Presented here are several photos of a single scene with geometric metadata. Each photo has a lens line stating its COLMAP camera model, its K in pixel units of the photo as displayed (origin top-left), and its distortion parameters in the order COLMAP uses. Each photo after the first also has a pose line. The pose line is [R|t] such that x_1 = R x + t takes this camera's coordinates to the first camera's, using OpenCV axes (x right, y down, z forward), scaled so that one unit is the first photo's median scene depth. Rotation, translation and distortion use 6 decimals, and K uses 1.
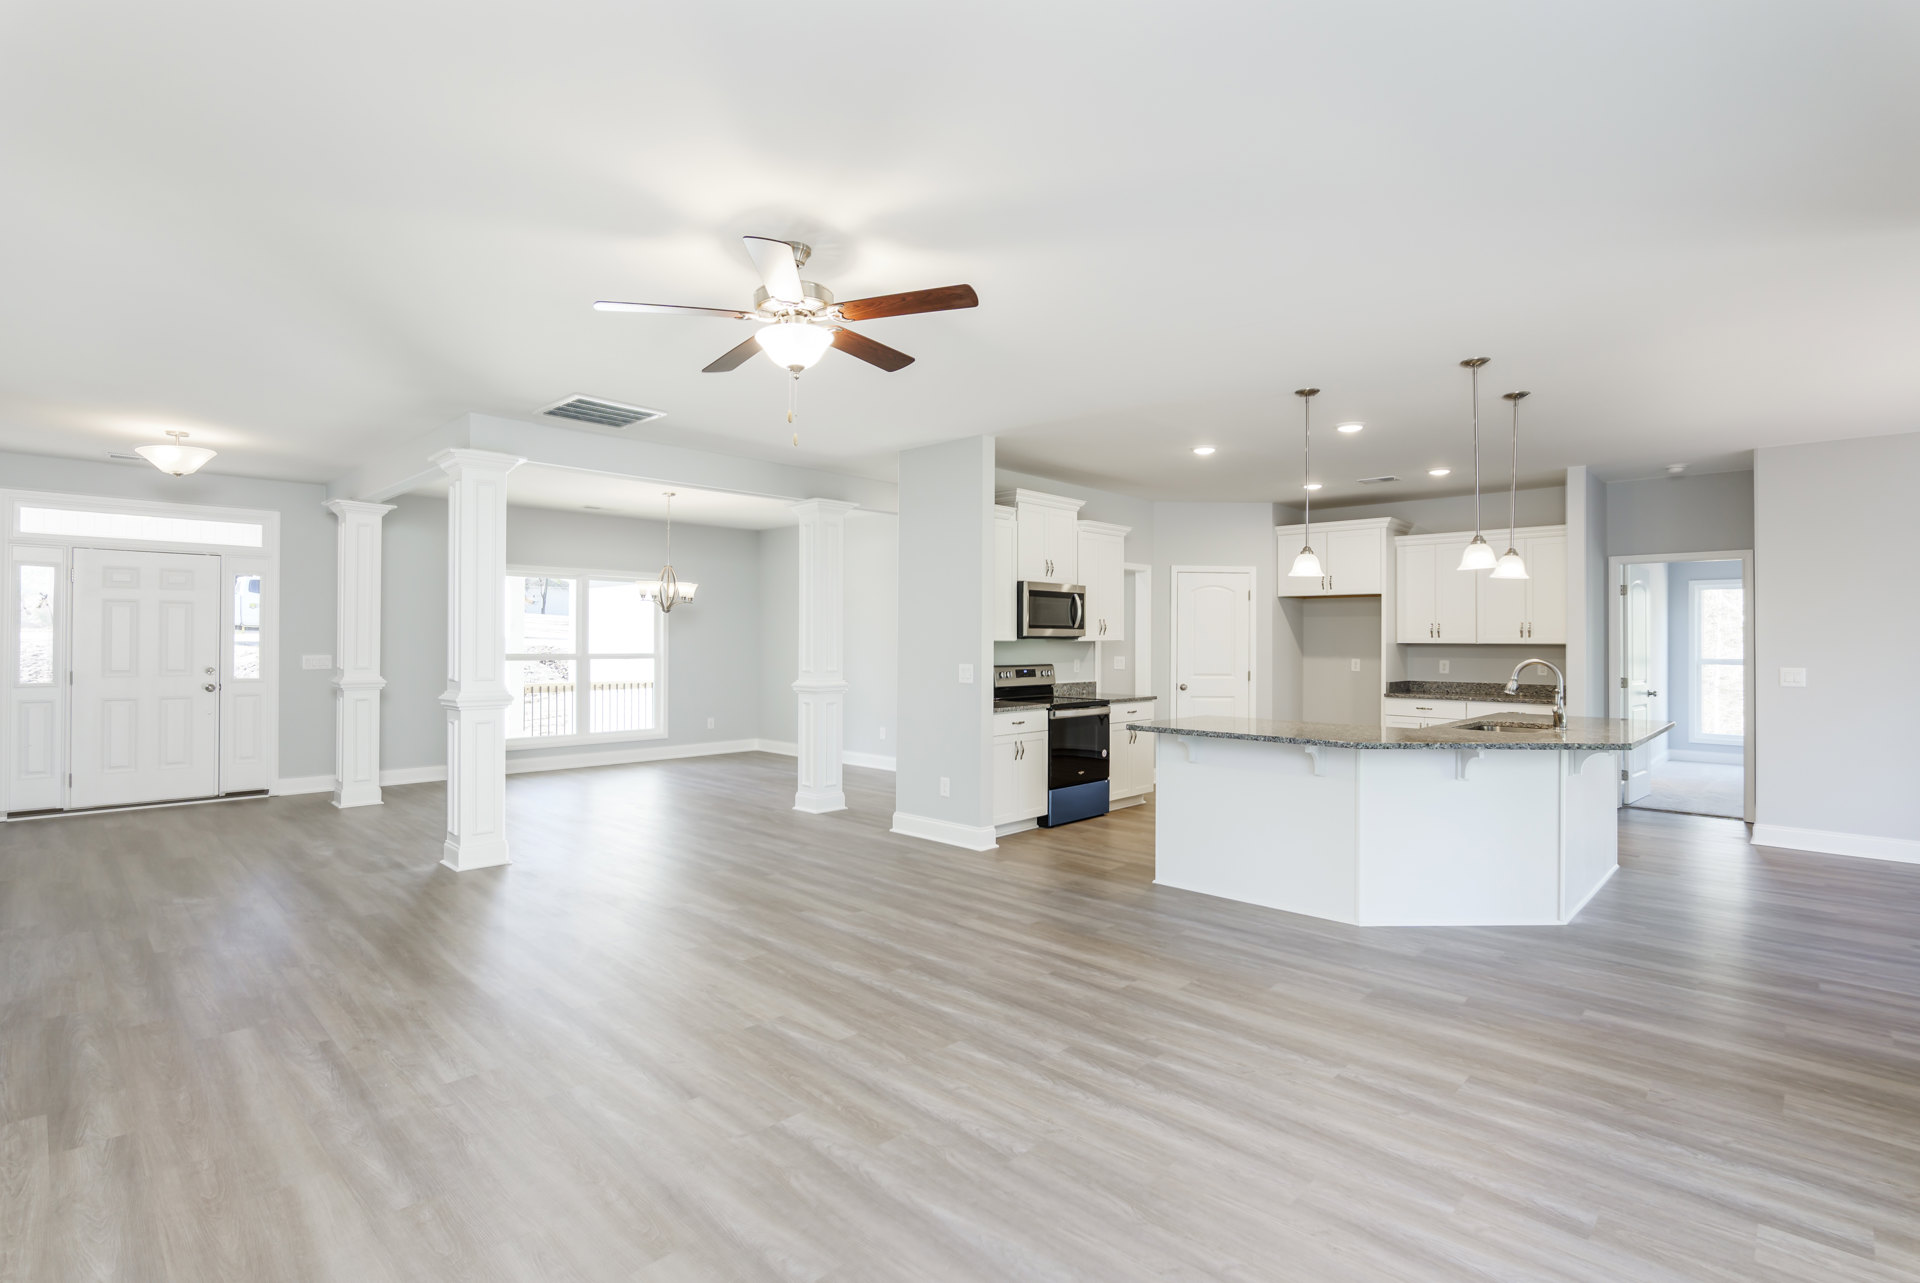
lens RADIAL K [[903.3, 0, 965.1], [0, 903.3, 631.6], [0, 0, 1]] dist [-0.019255, 0.003818]
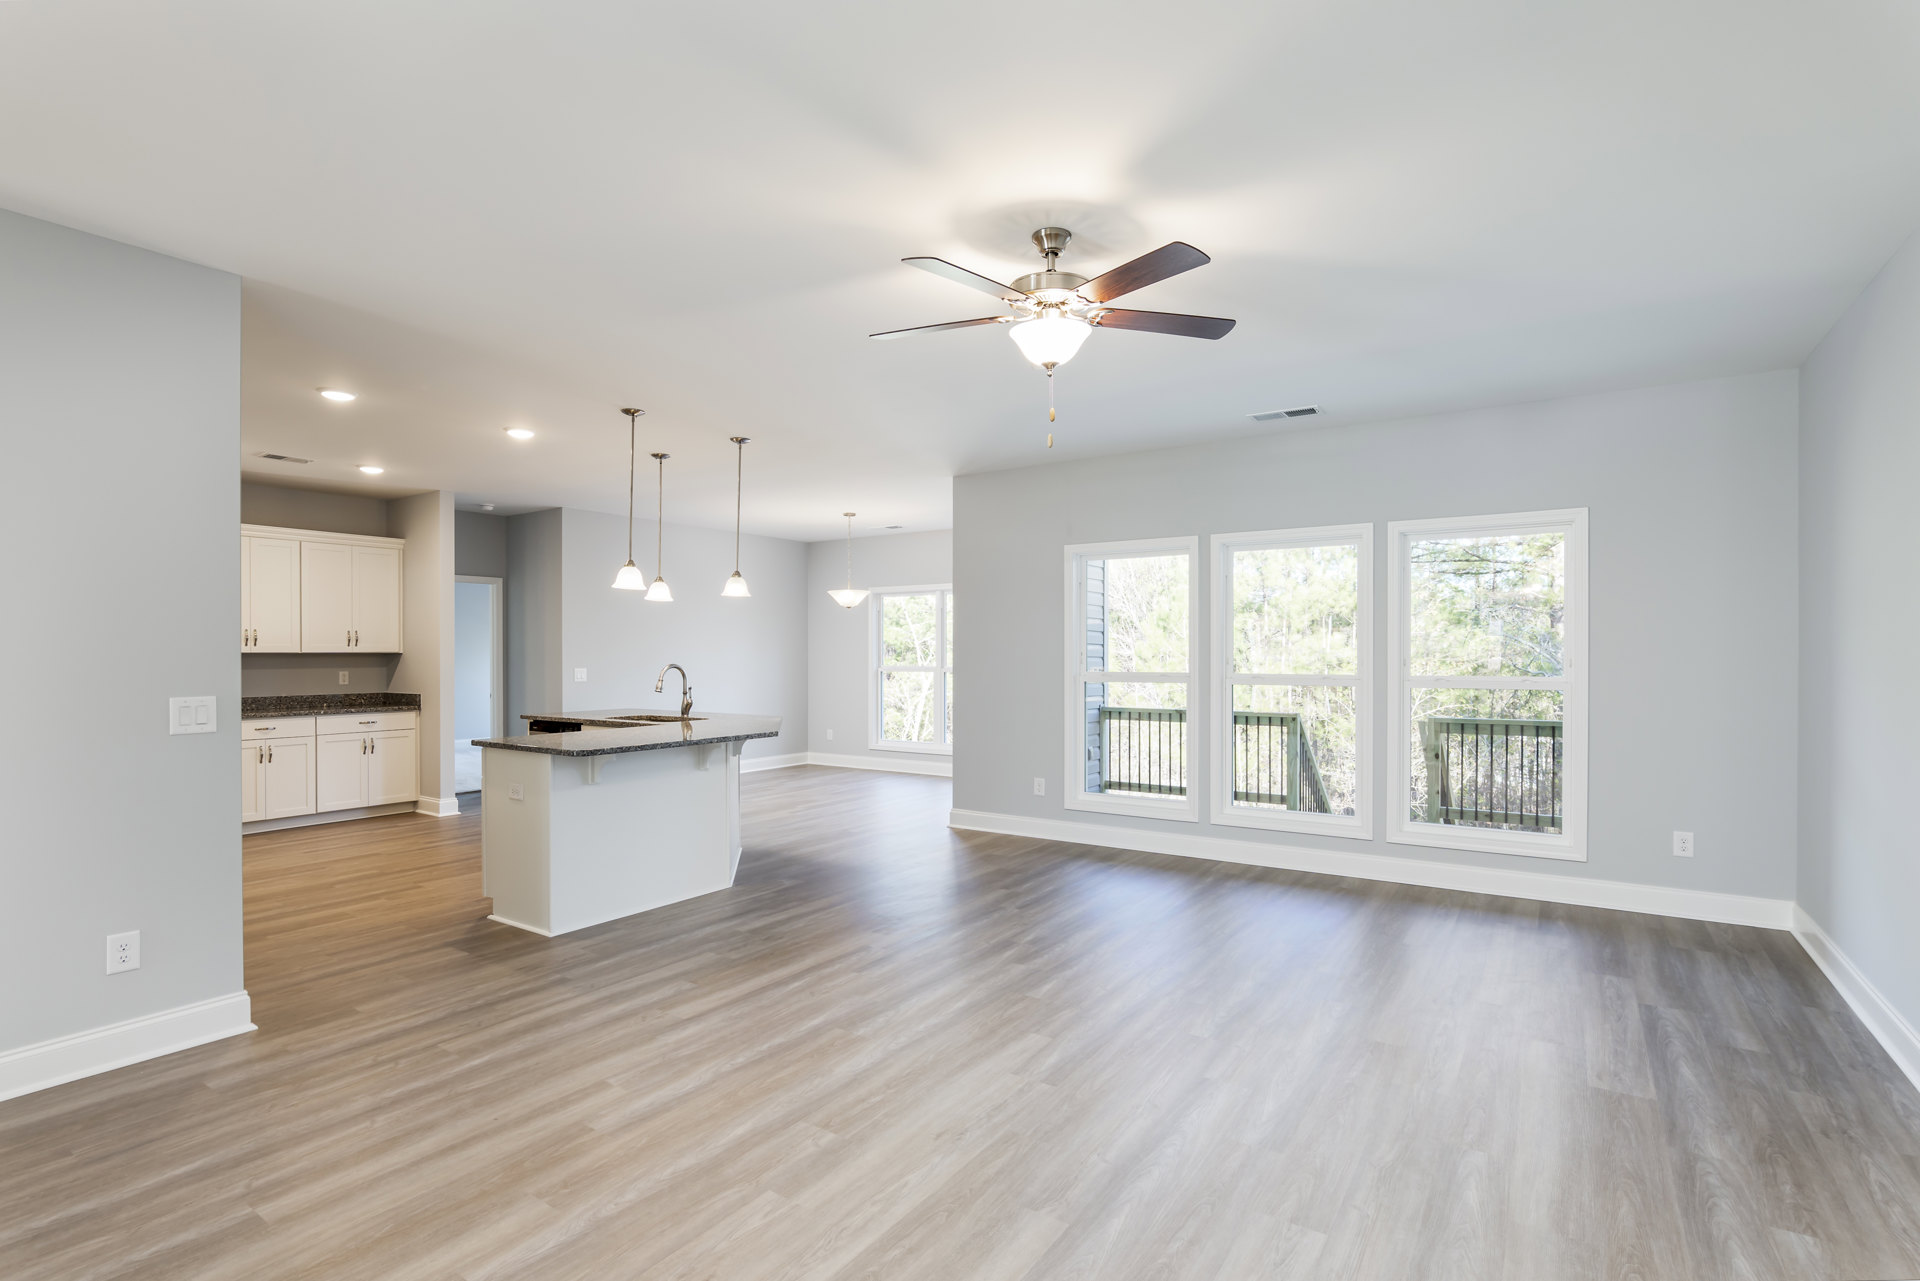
lens RADIAL K [[903.3, 0, 941.8], [0, 903.3, 669.7], [0, 0, 1]] dist [-0.019255, 0.003818]
pose [[-0.157376, -0.021251, 0.987310, -0.487194], [-0.013147, 0.999725, 0.019423, 0.004564], [-0.987451, -0.009924, -0.157613, 0.554941]]
